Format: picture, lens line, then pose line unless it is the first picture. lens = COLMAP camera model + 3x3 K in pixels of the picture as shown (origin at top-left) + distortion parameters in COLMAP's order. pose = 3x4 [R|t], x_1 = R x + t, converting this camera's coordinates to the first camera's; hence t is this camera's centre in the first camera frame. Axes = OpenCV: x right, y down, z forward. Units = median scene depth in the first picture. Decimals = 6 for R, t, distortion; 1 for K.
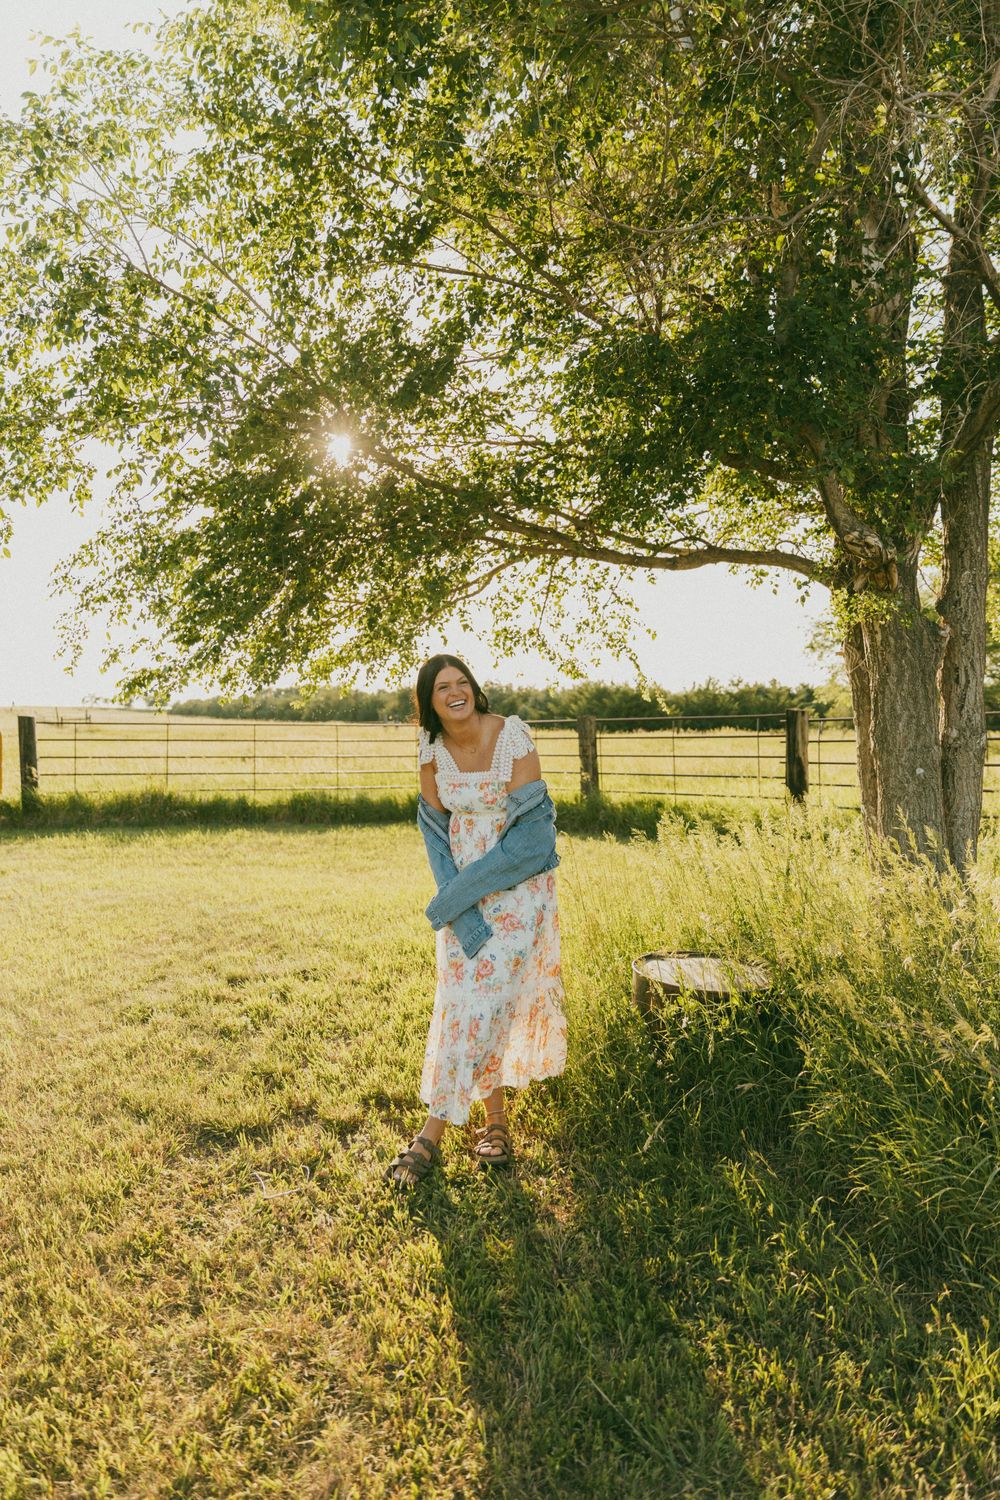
lens RADIAL K [[1062.9, 0, 500.0], [0, 1062.9, 750.0], [0, 0, 1]] dist [0.069288, -0.001596]
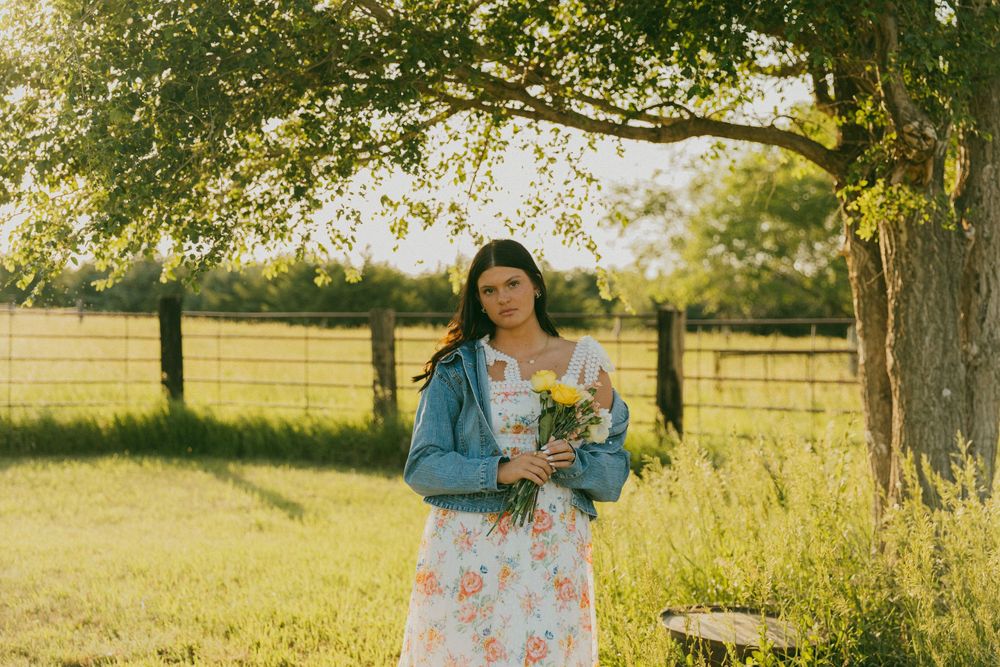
lens RADIAL K [[1519.8, 0, 500.0], [0, 1519.8, 333.5], [0, 0, 1]] dist [0.034468, 0.035841]
pose [[0.973016, 0.021109, 0.229768, -0.225935], [-0.018173, 0.999724, -0.014885, -0.002997], [-0.230019, 0.010308, 0.973132, -0.110758]]
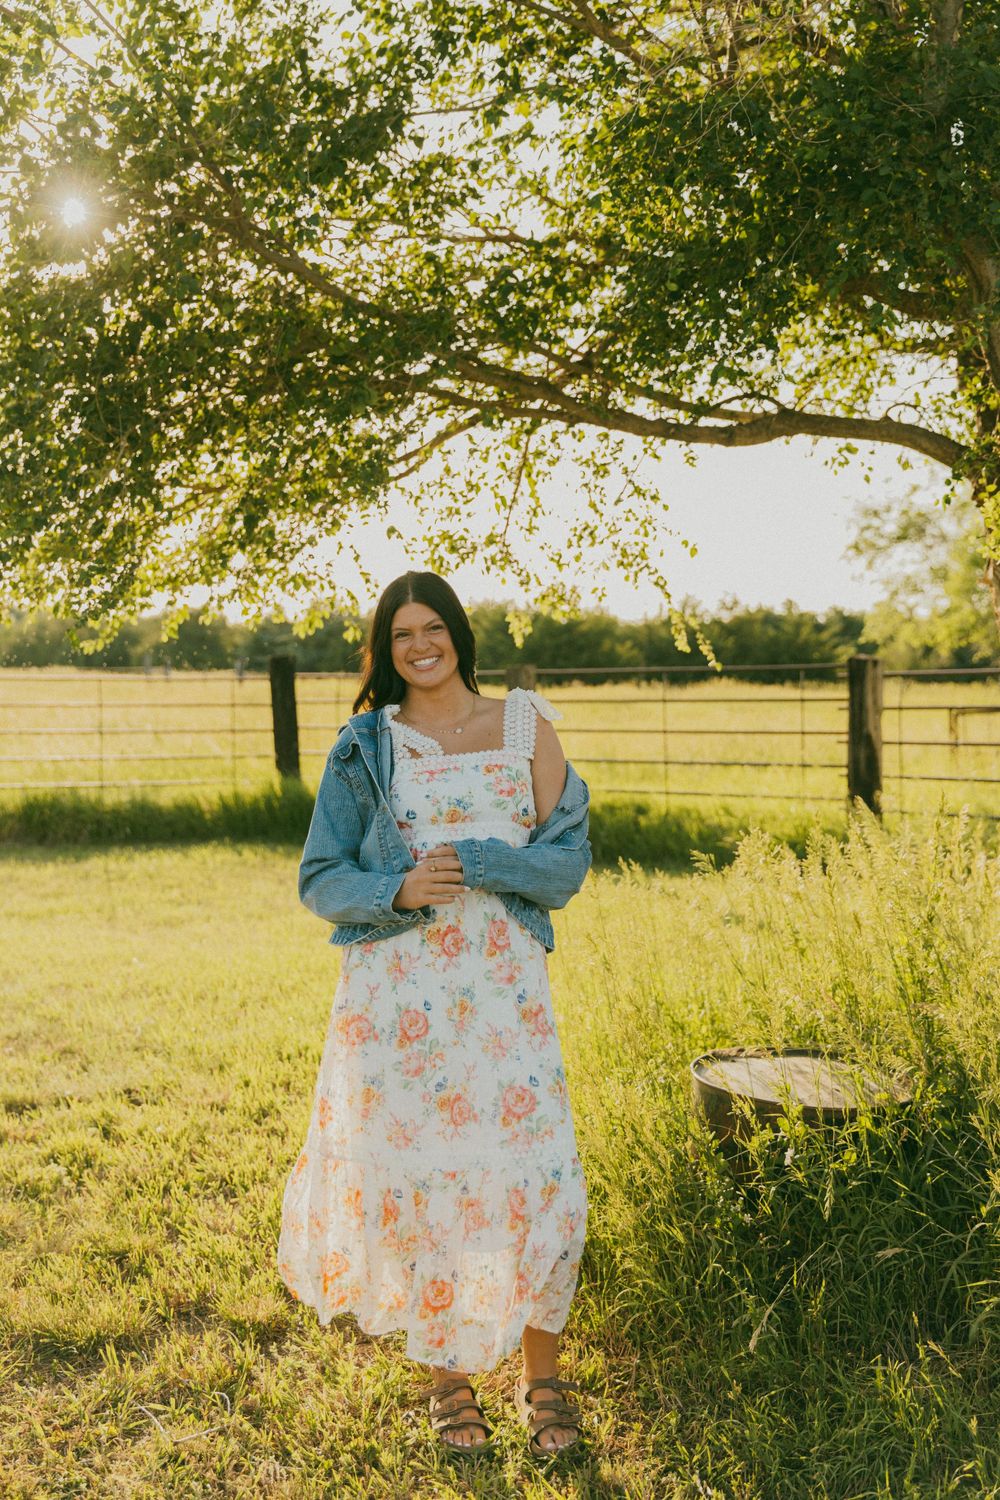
lens RADIAL K [[1777.5, 0, 500.0], [0, 1777.5, 750.0], [0, 0, 1]] dist [0.026191, 0.103299]
pose [[0.995726, -0.001981, 0.092333, -0.072395], [0.000157, 0.999805, 0.019766, -0.010114], [-0.092354, -0.019667, 0.995532, -0.041937]]
